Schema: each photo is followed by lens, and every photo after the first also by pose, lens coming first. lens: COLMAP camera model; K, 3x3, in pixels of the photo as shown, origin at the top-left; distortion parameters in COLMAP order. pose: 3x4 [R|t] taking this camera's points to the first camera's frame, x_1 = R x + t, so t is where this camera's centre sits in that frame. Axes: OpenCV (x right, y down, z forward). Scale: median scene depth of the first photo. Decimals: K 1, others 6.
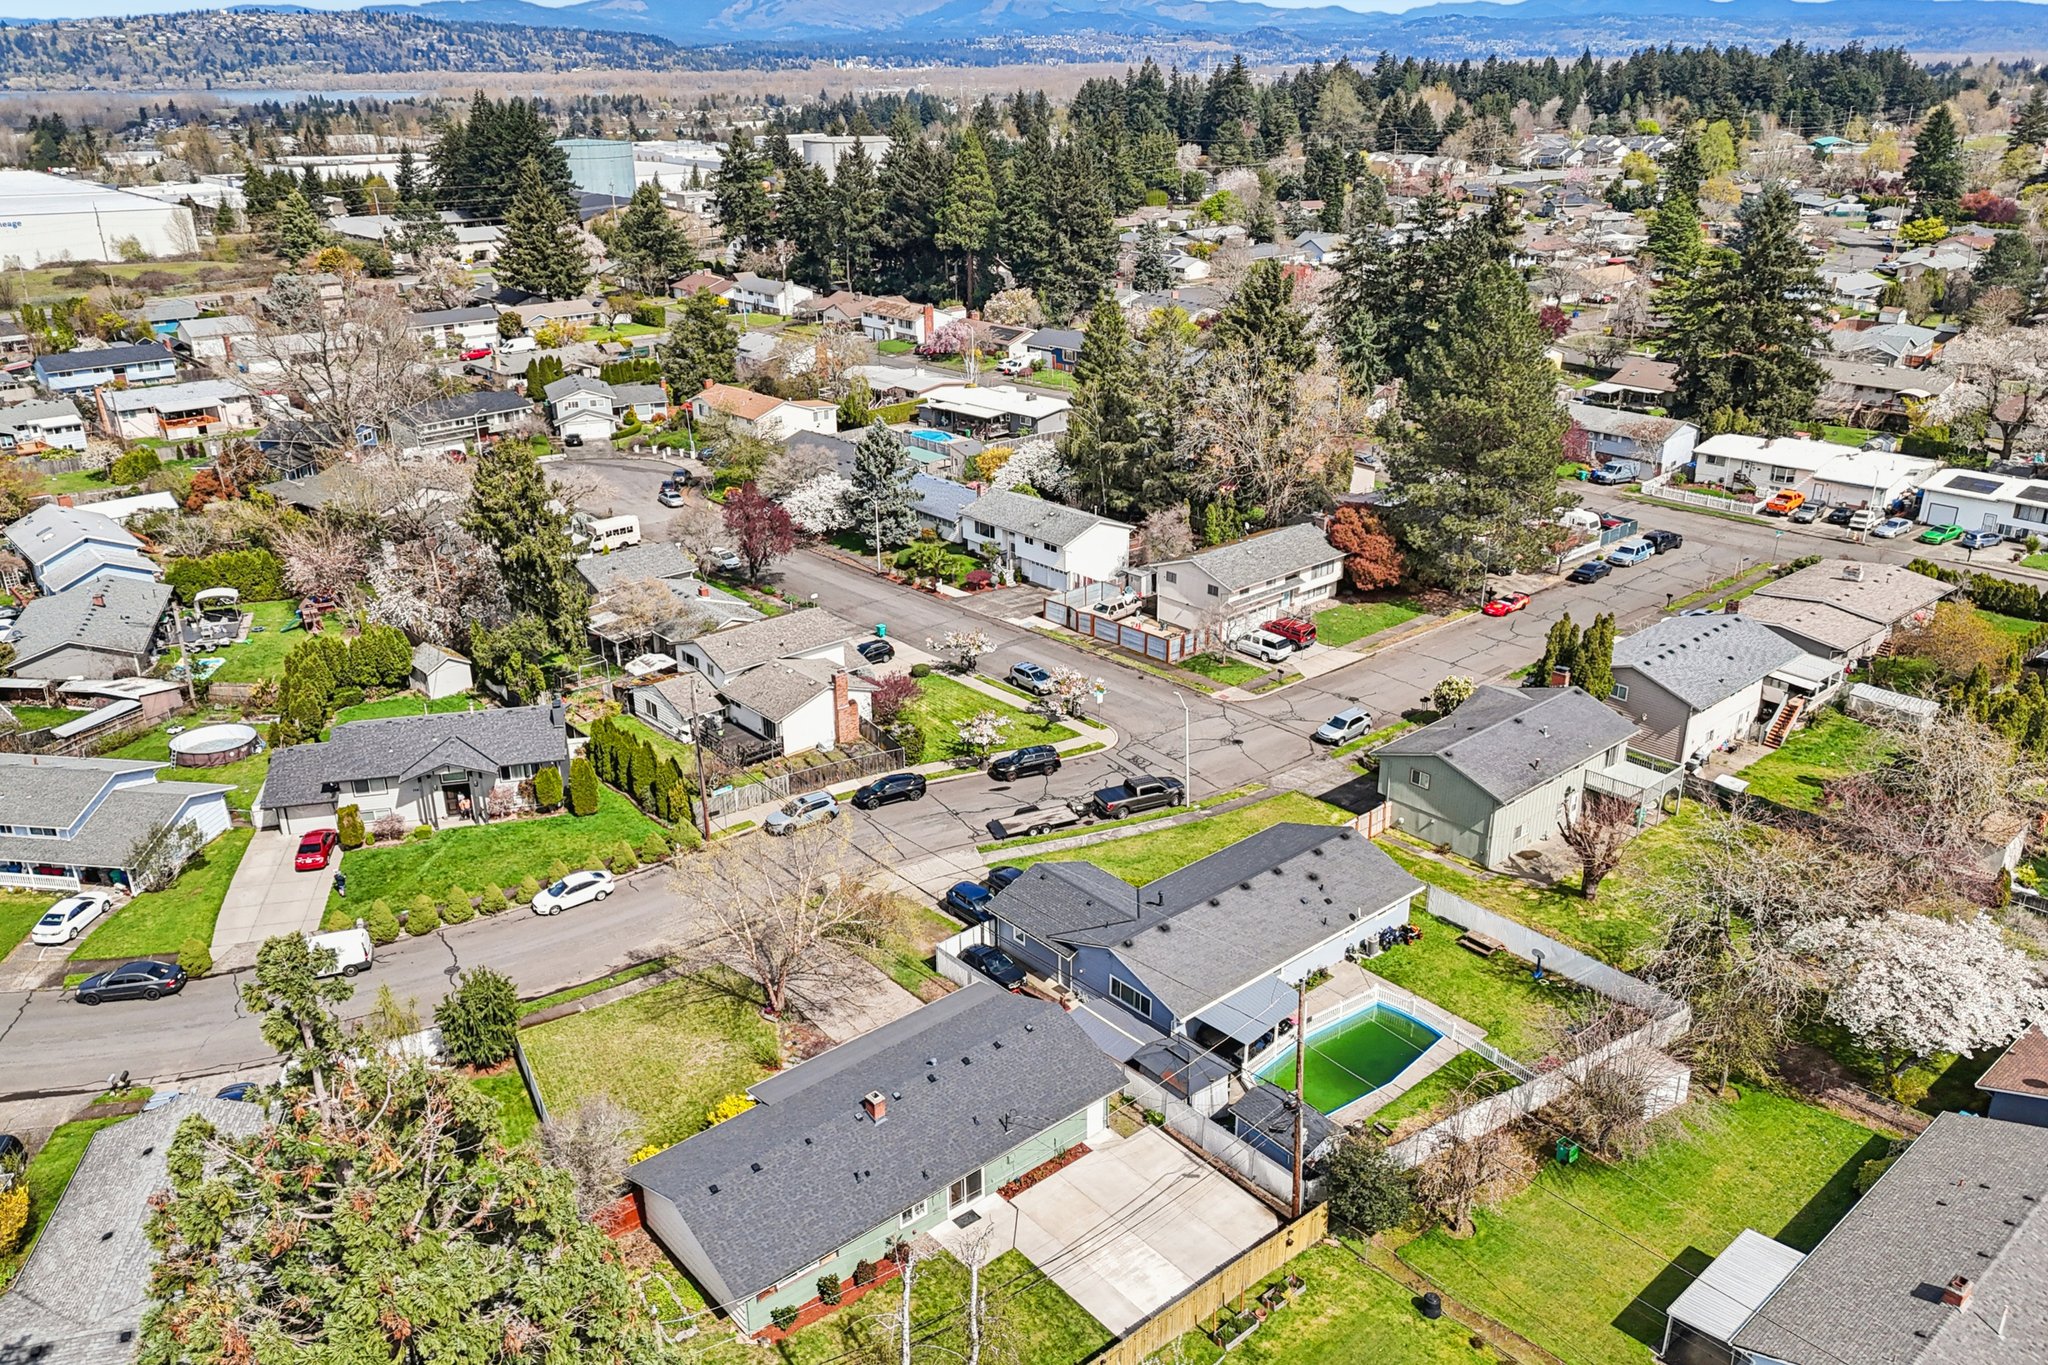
lens RADIAL K [[1498.3, 0, 1024.0], [0, 1498.3, 682.5], [0, 0, 1]] dist [0.058889, -0.050081]
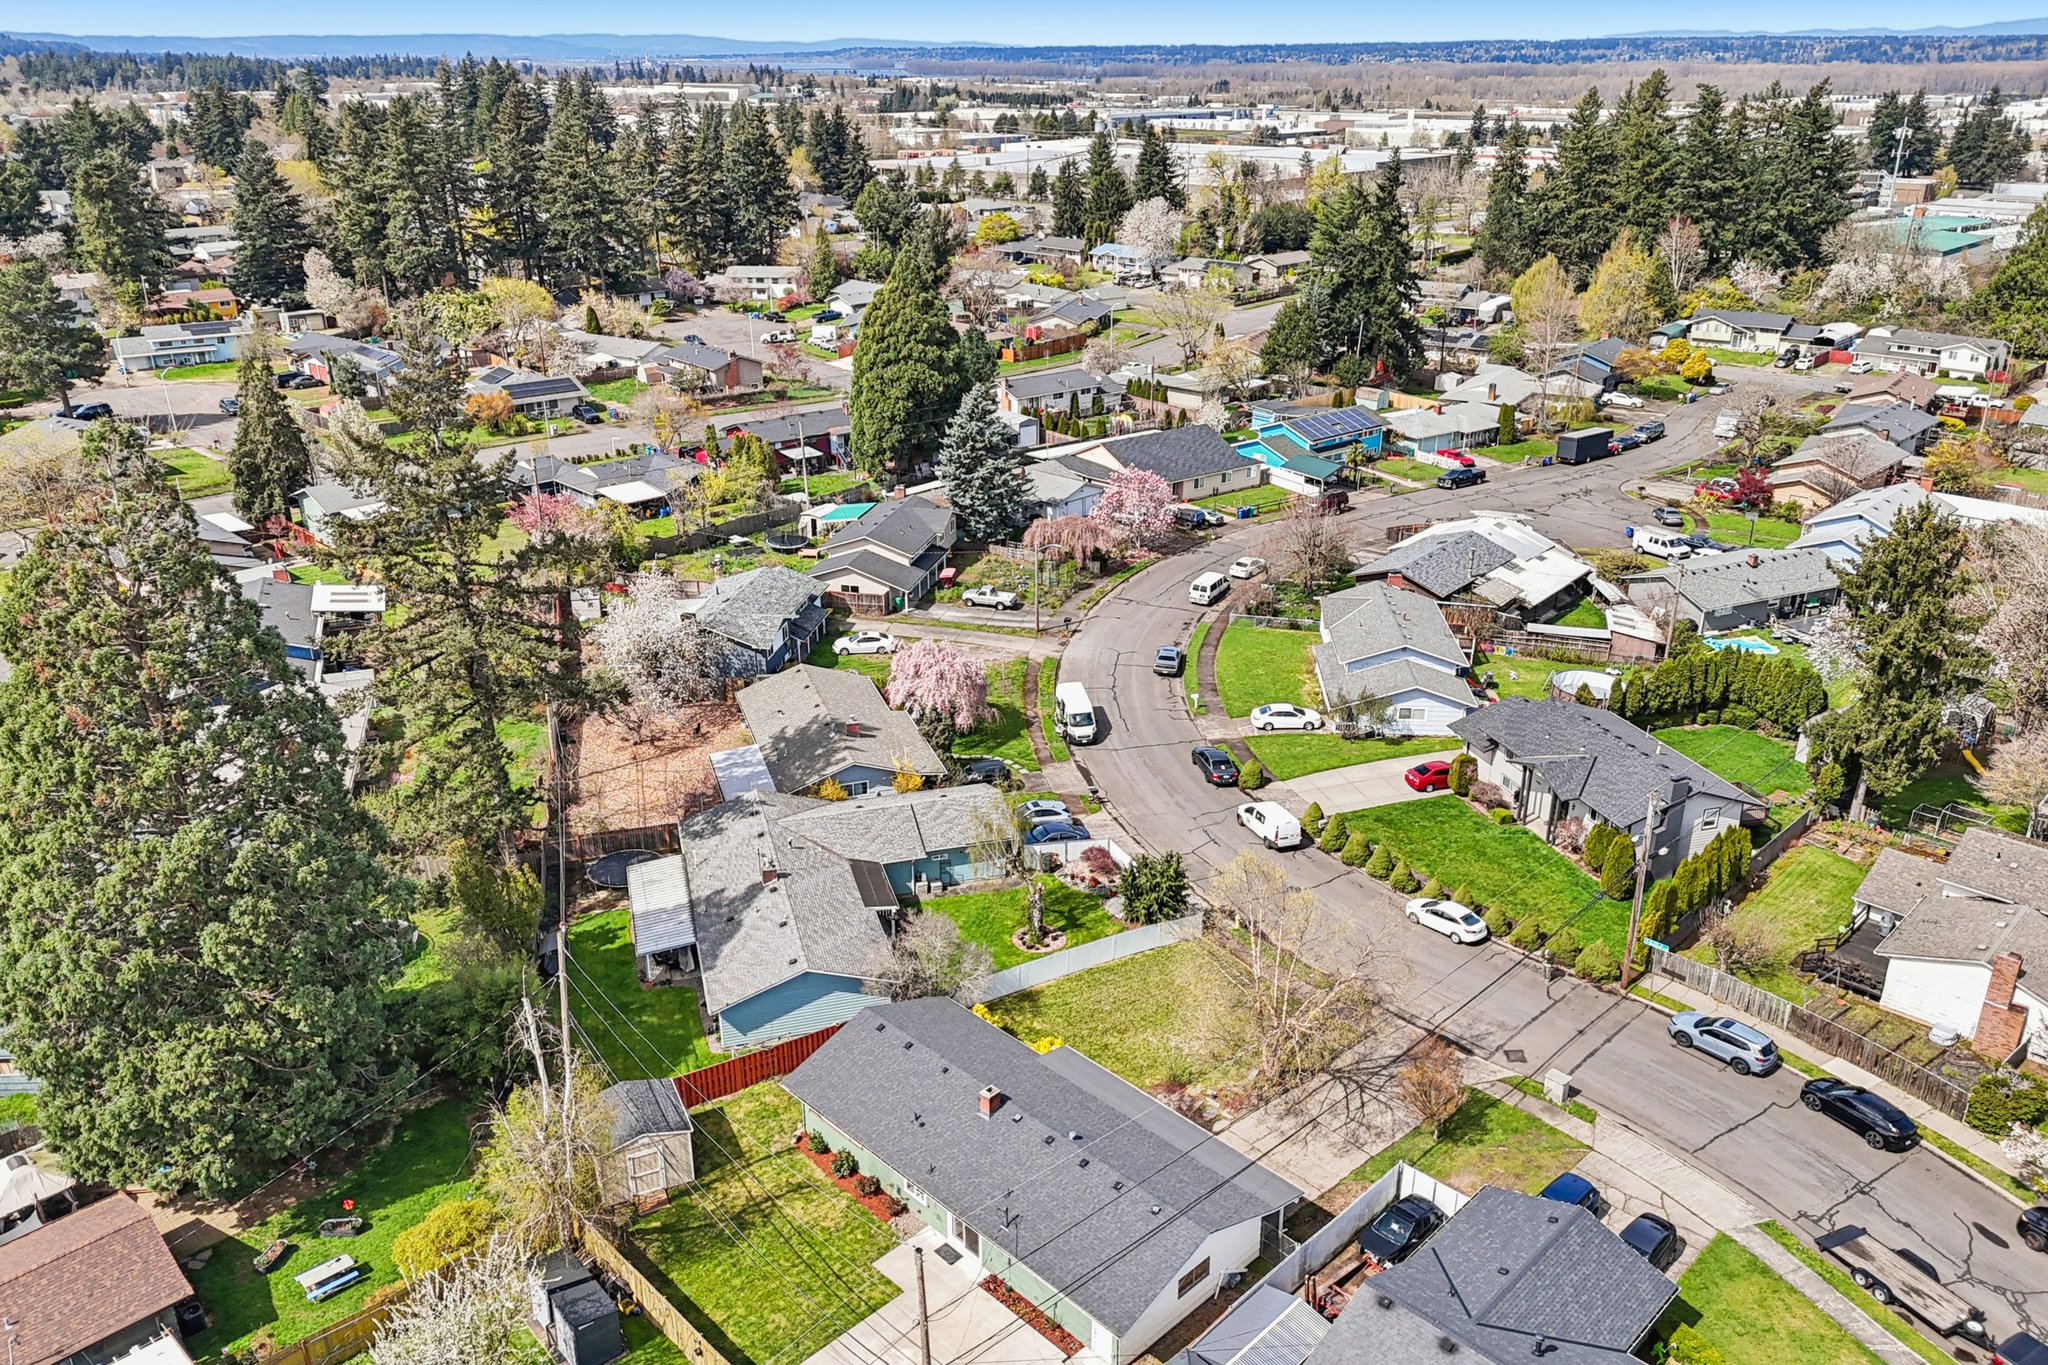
lens RADIAL K [[1498.3, 0, 1024.0], [0, 1498.3, 682.5], [0, 0, 1]] dist [0.058889, -0.050081]
pose [[0.072476, 0.387285, -0.919107, 0.472421], [-0.369636, 0.866337, 0.335901, -0.200092], [0.926346, 0.315390, 0.205943, 0.487748]]
